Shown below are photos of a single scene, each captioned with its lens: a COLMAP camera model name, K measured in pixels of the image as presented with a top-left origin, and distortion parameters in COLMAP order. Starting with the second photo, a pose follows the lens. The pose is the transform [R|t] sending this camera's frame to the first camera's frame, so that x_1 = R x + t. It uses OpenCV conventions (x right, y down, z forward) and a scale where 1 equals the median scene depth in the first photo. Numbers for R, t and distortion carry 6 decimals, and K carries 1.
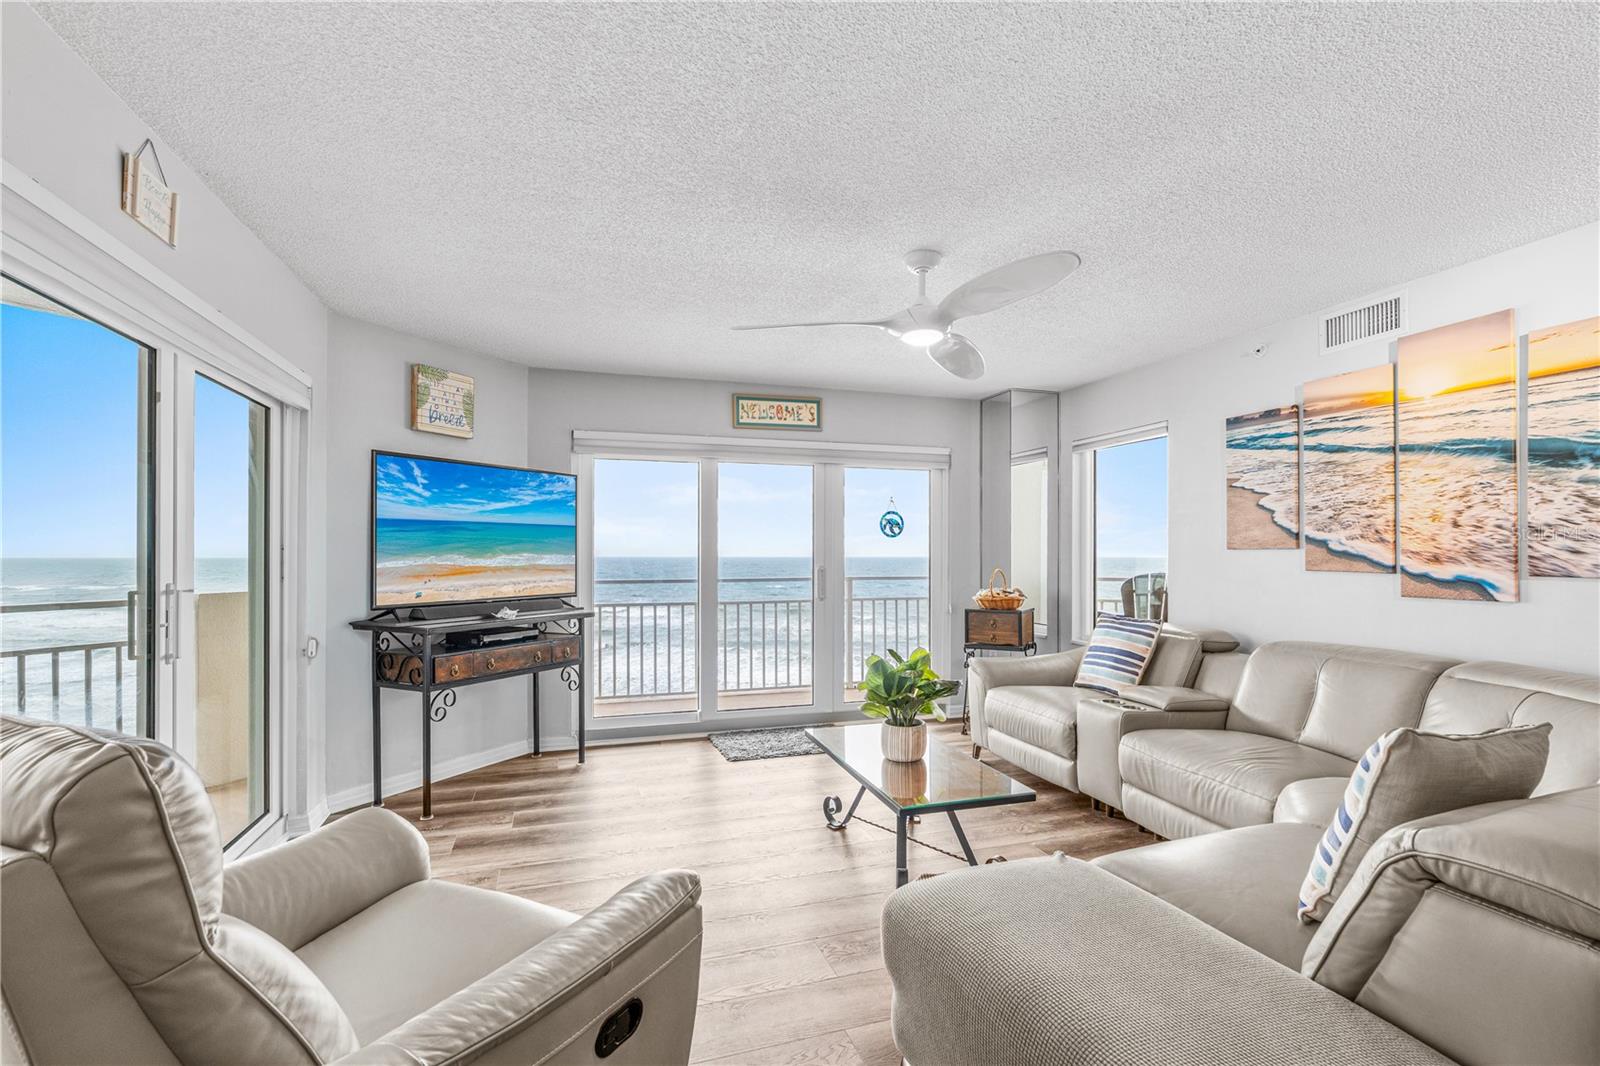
lens RADIAL K [[745.7, 0, 805.7], [0, 745.7, 565.9], [0, 0, 1]] dist [-0.008536, 0.003998]
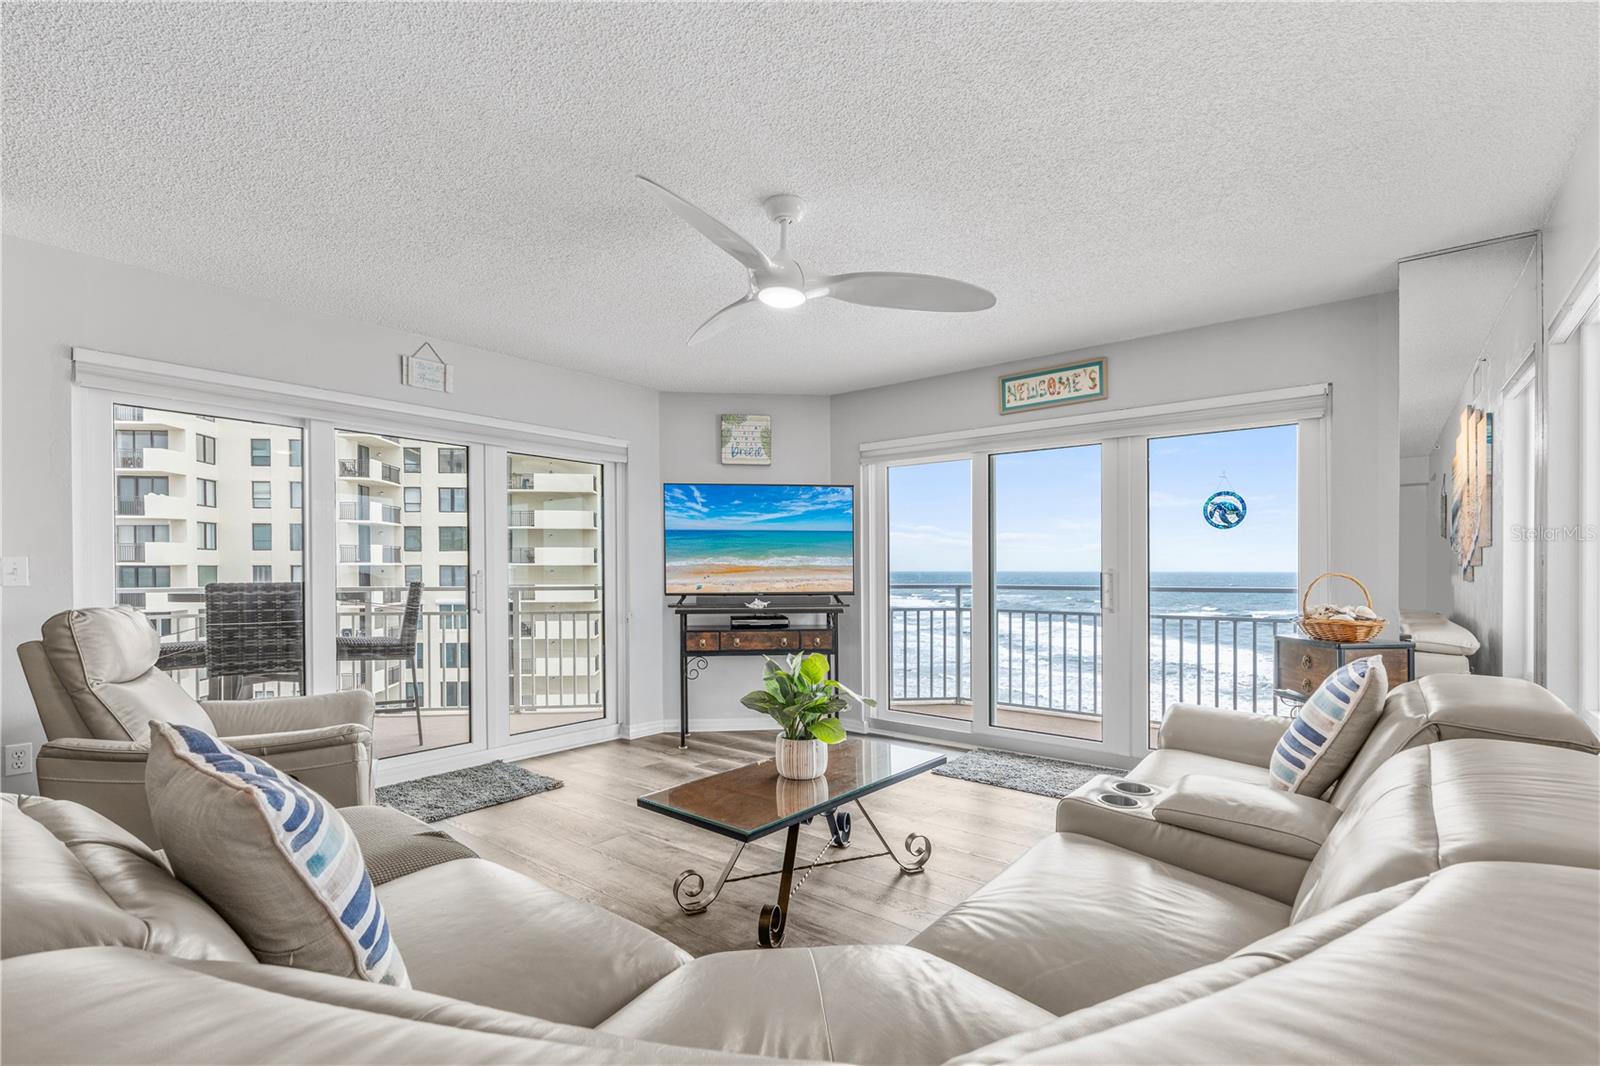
lens RADIAL K [[745.7, 0, 826.7], [0, 745.7, 589.6], [0, 0, 1]] dist [-0.008536, 0.003998]
pose [[0.542395, 0.023718, -0.839789, 0.618819], [-0.013534, 0.999718, 0.019494, 0.012691], [0.840015, 0.000792, 0.542563, 0.375997]]
